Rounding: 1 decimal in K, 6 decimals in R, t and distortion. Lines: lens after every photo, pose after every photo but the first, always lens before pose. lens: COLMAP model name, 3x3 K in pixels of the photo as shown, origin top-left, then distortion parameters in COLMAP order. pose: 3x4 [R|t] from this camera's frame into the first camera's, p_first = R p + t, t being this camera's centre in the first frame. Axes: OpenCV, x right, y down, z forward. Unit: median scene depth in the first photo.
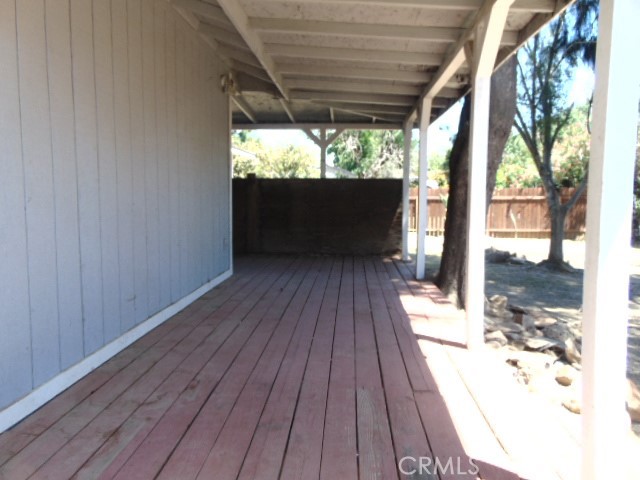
lens RADIAL K [[477.8, 0, 320.0], [0, 477.8, 240.0], [0, 0, 1]] dist [-0.003008, 0.009951]
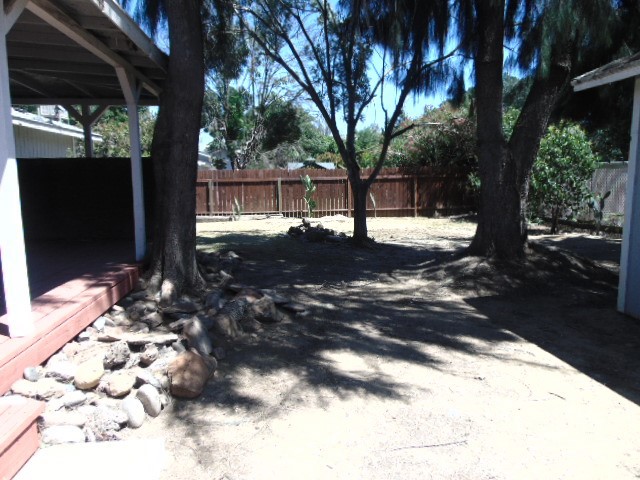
lens RADIAL K [[477.8, 0, 320.0], [0, 477.8, 240.0], [0, 0, 1]] dist [-0.003008, 0.009951]
pose [[0.986097, -0.037659, 0.161850, 0.239044], [0.032048, 0.998796, 0.037139, 0.008493], [-0.163053, -0.031436, 0.986116, -0.000513]]
